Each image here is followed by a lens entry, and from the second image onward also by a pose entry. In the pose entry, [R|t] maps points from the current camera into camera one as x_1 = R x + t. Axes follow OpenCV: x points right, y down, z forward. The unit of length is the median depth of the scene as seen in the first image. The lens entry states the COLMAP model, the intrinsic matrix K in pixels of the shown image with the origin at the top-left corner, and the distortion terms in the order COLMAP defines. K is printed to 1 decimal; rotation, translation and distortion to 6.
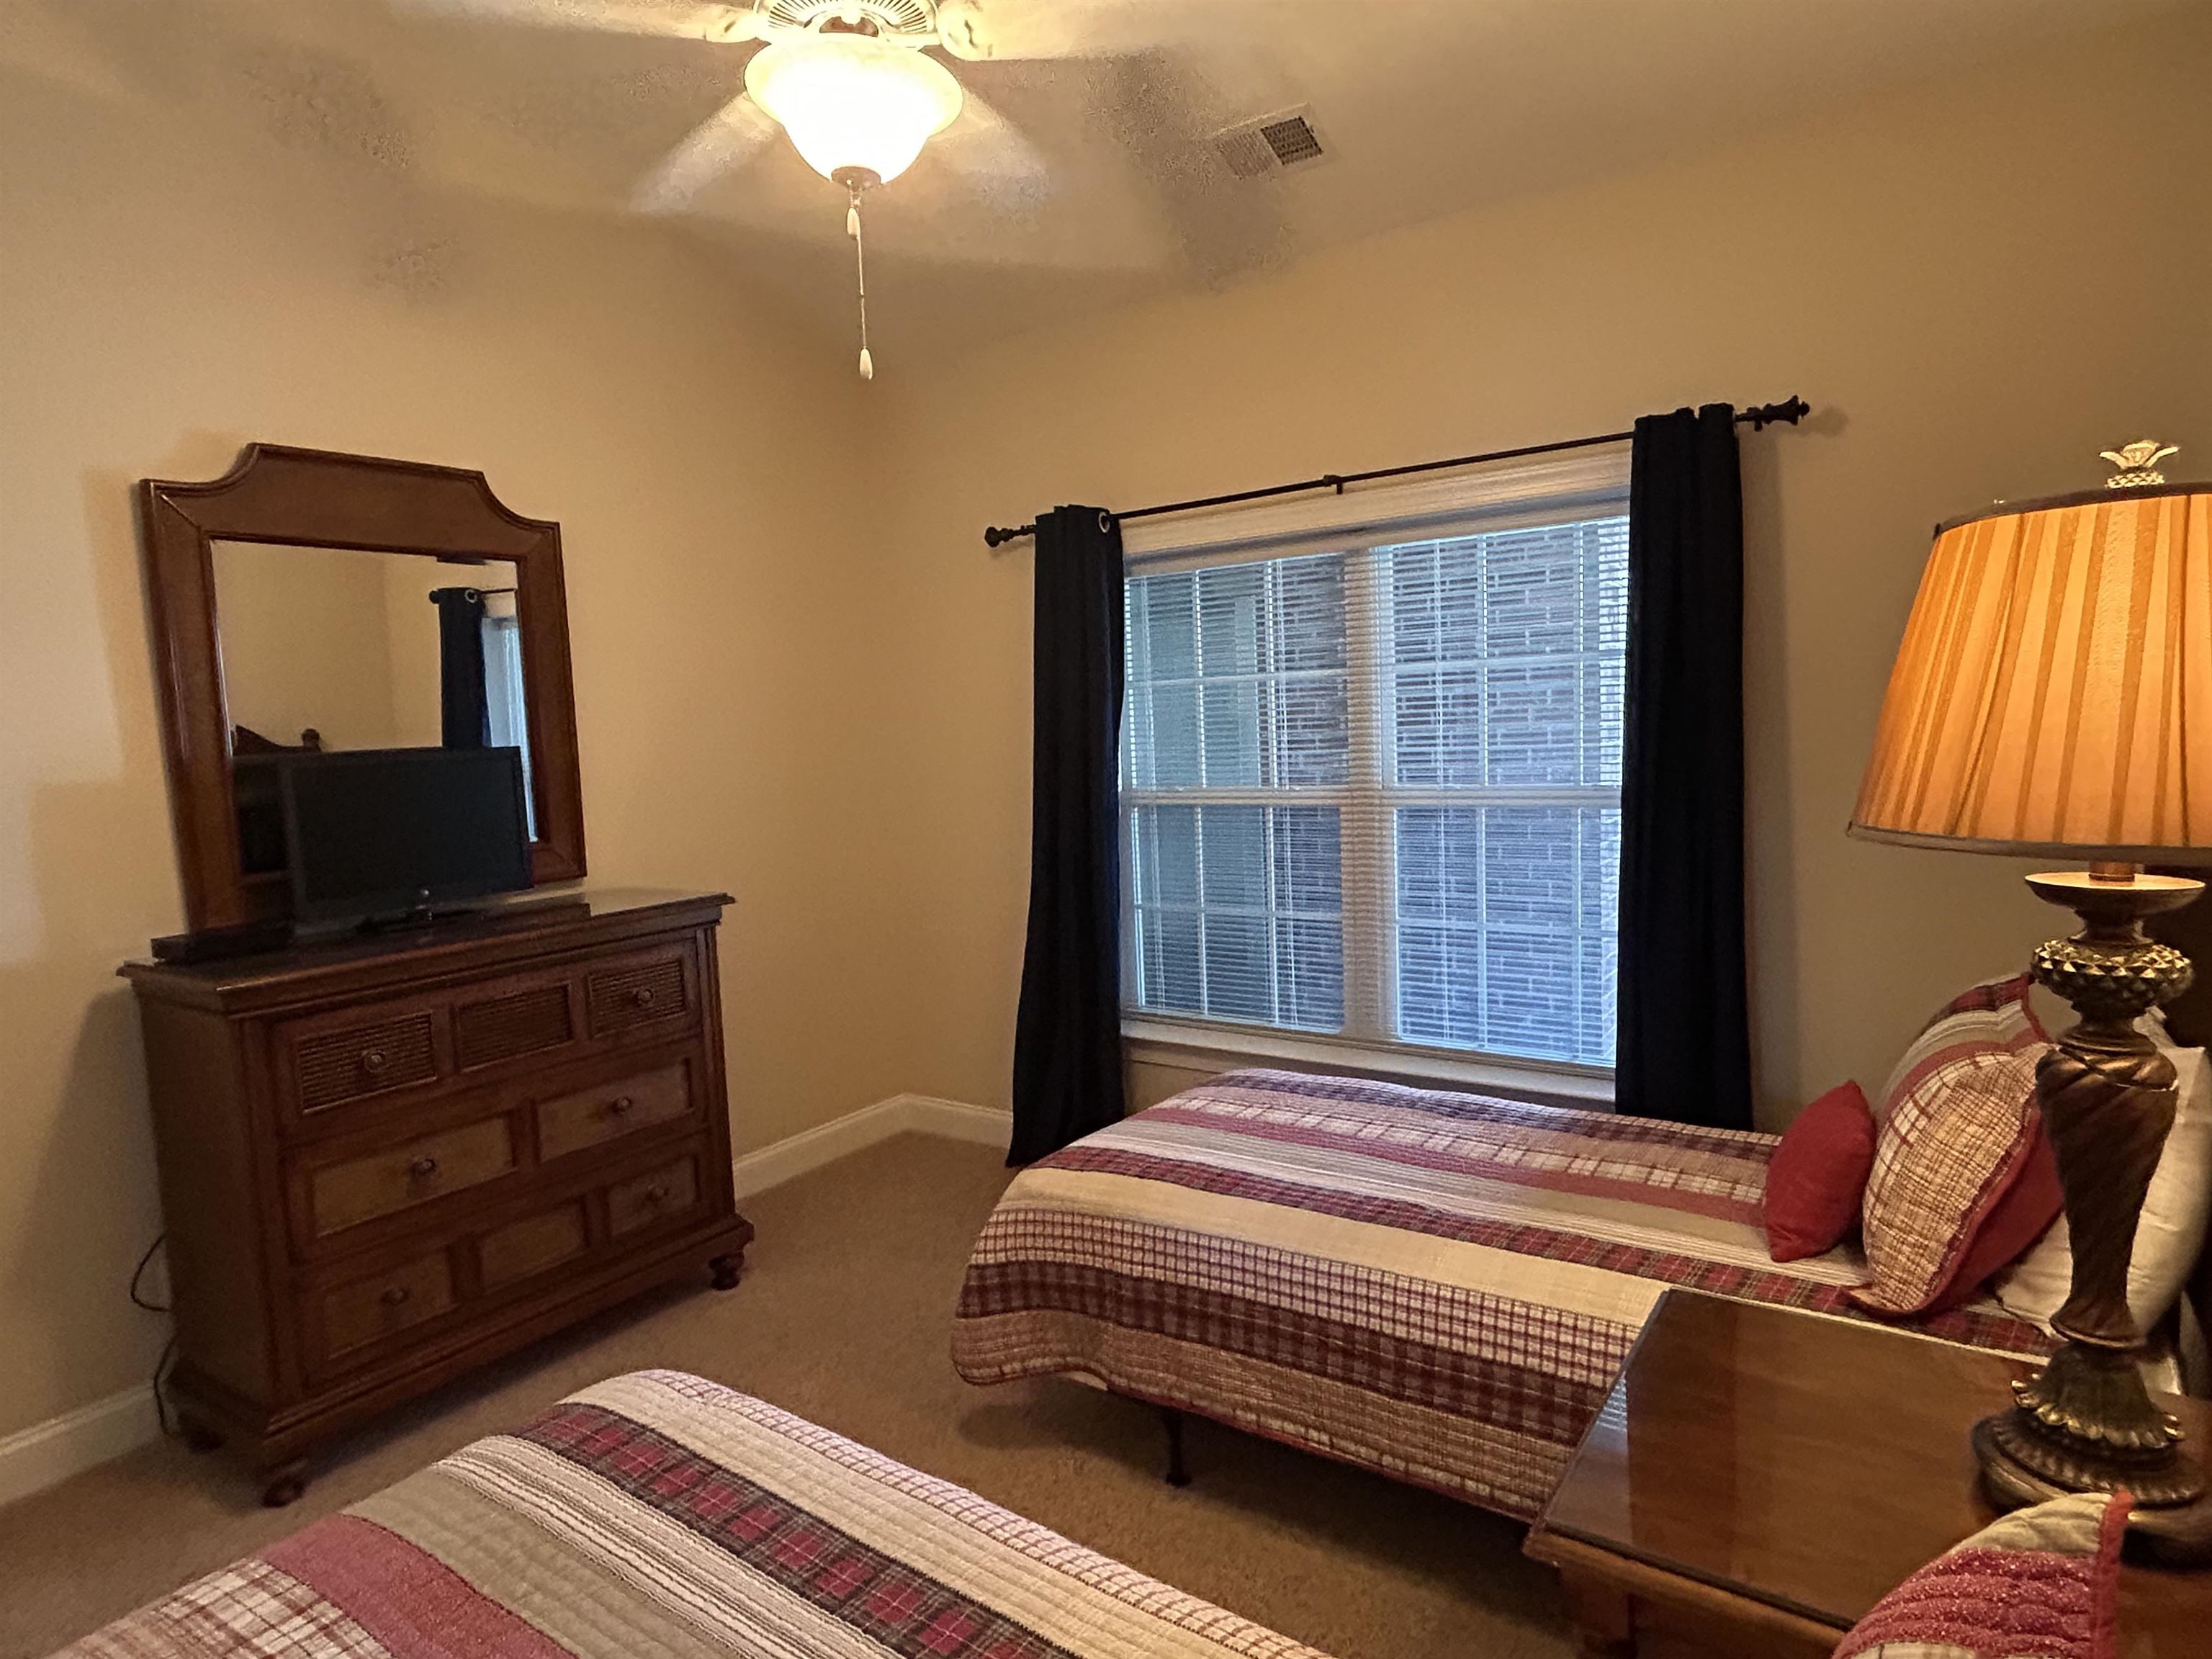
lens RADIAL K [[1236.8, 0, 1103.6], [0, 1236.8, 839.6], [0, 0, 1]] dist [-0.001013, 0.000292]
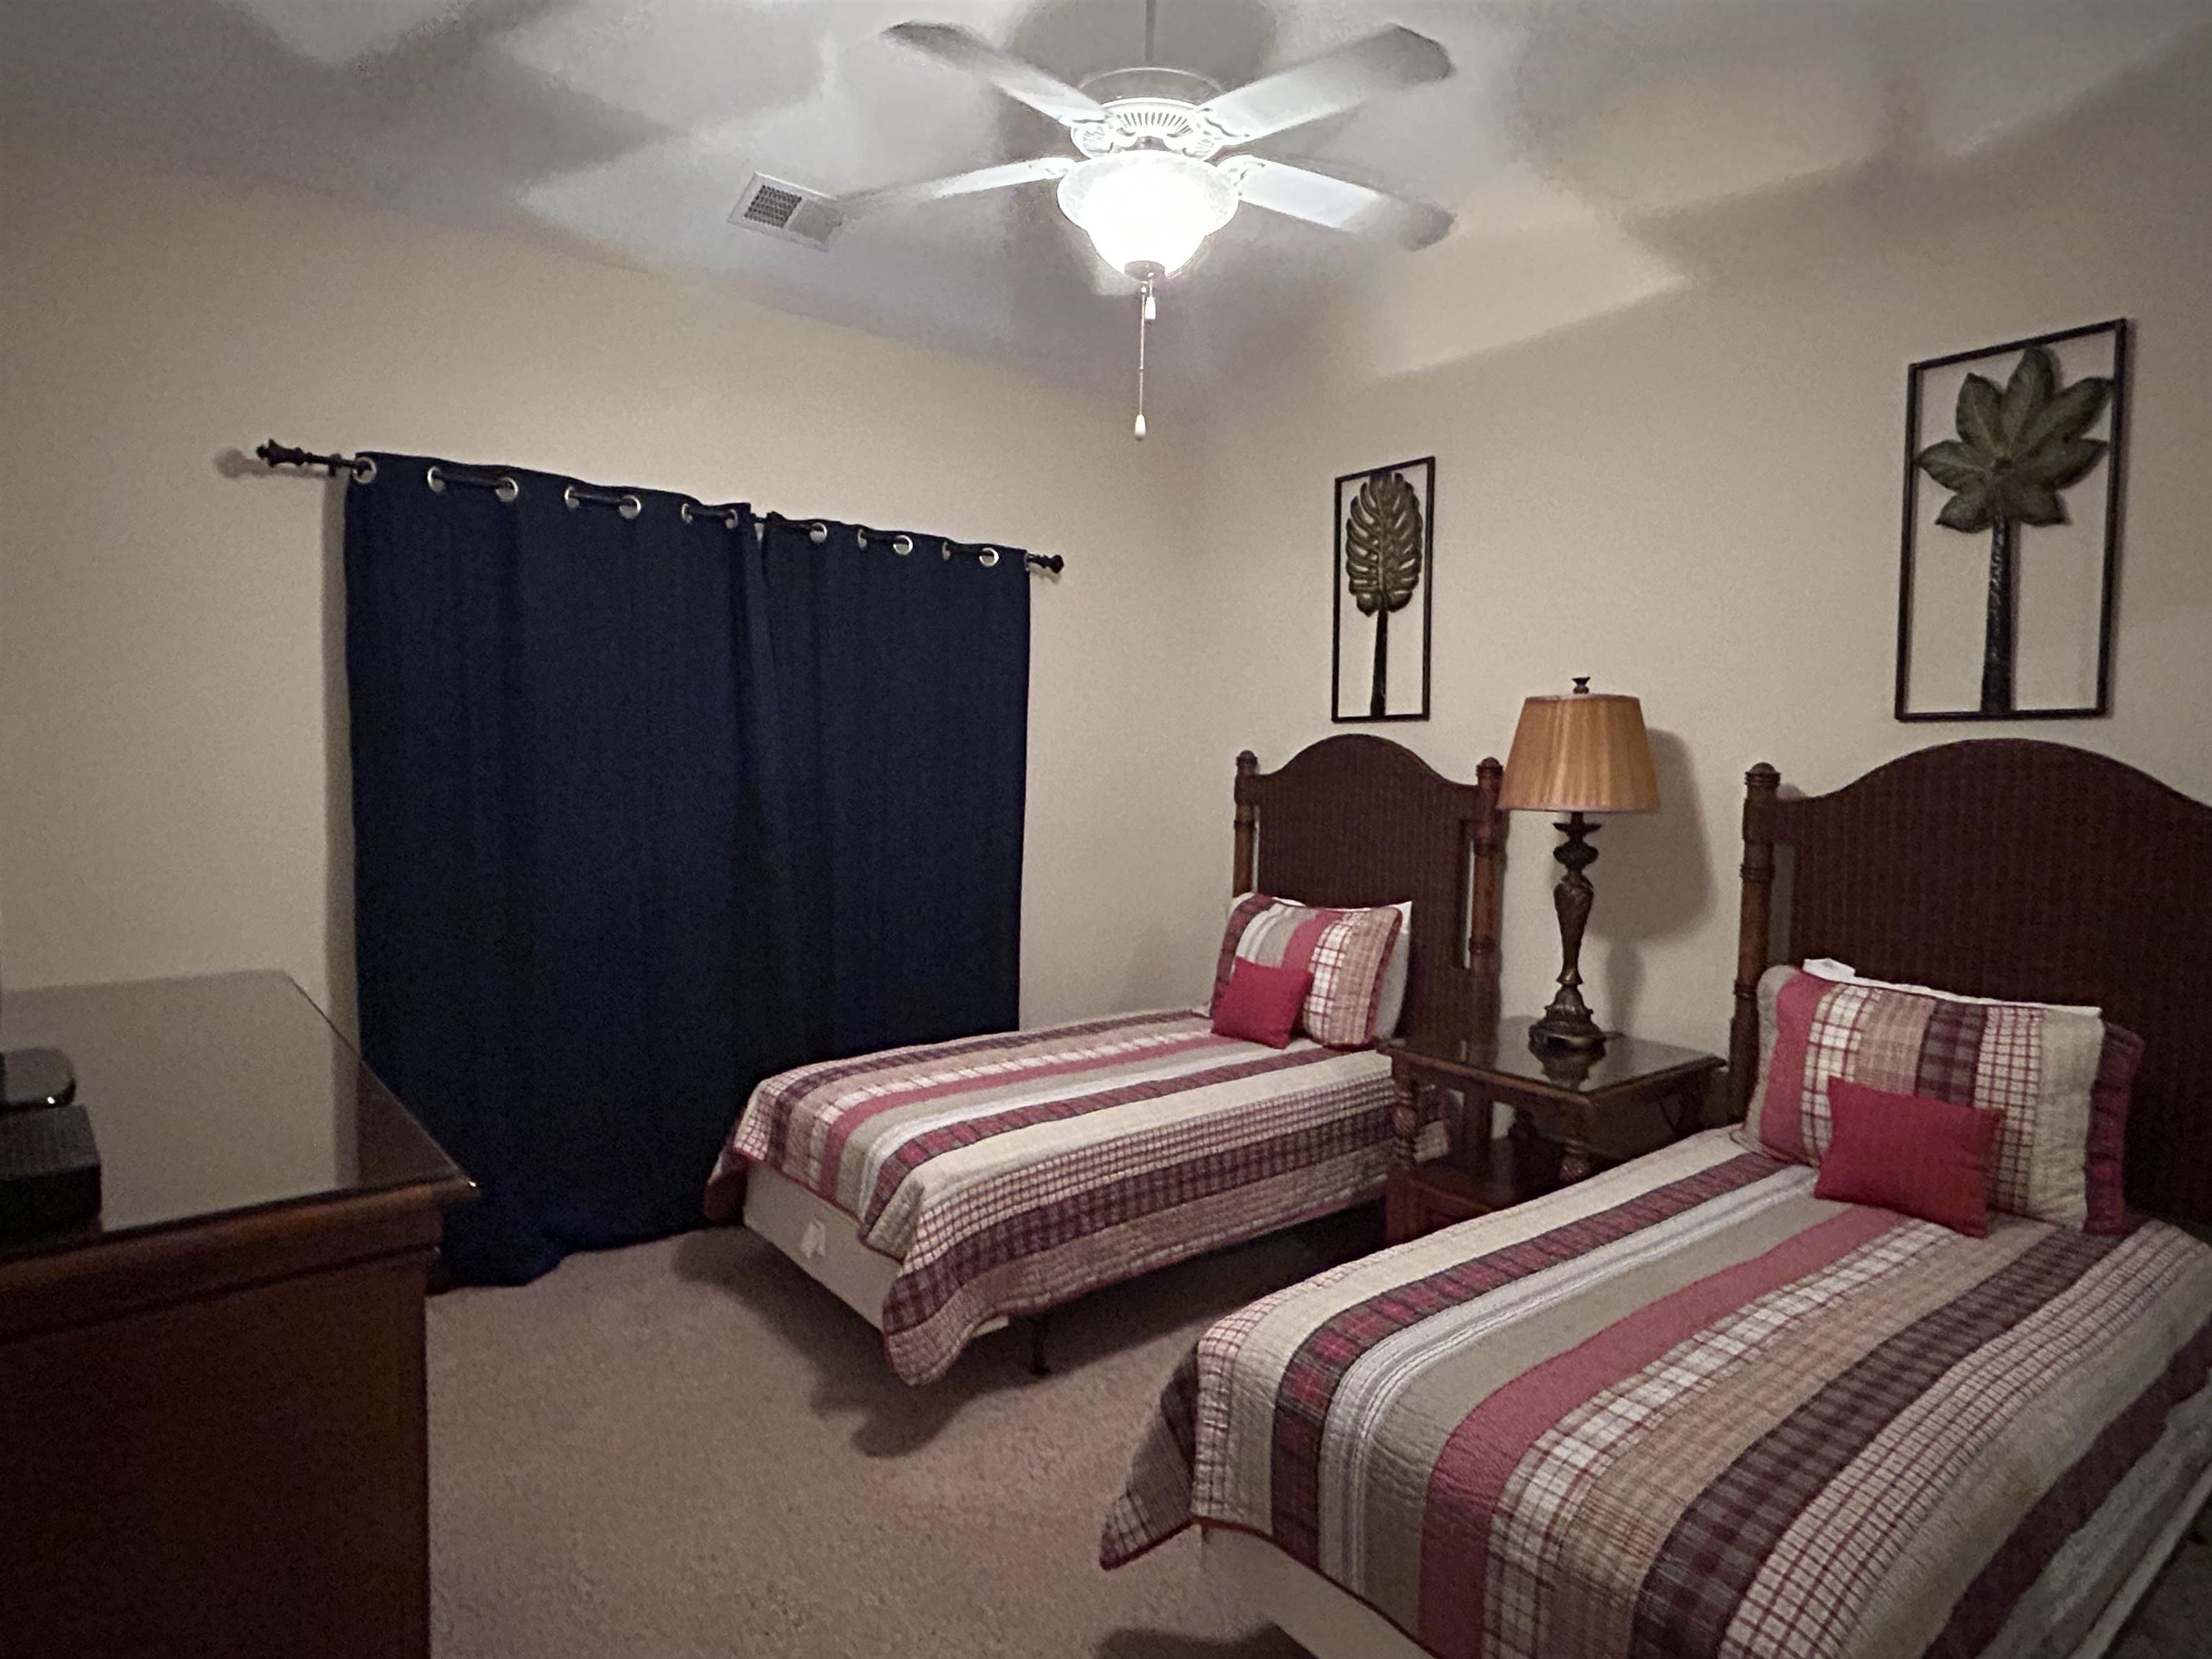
lens RADIAL K [[1236.8, 0, 1100.1], [0, 1236.8, 825.3], [0, 0, 1]] dist [-0.001013, 0.000292]
pose [[0.264568, -0.018945, 0.964181, -1.059965], [0.052286, 0.998618, 0.005275, -0.016906], [-0.962949, 0.049018, 0.265193, 0.589461]]
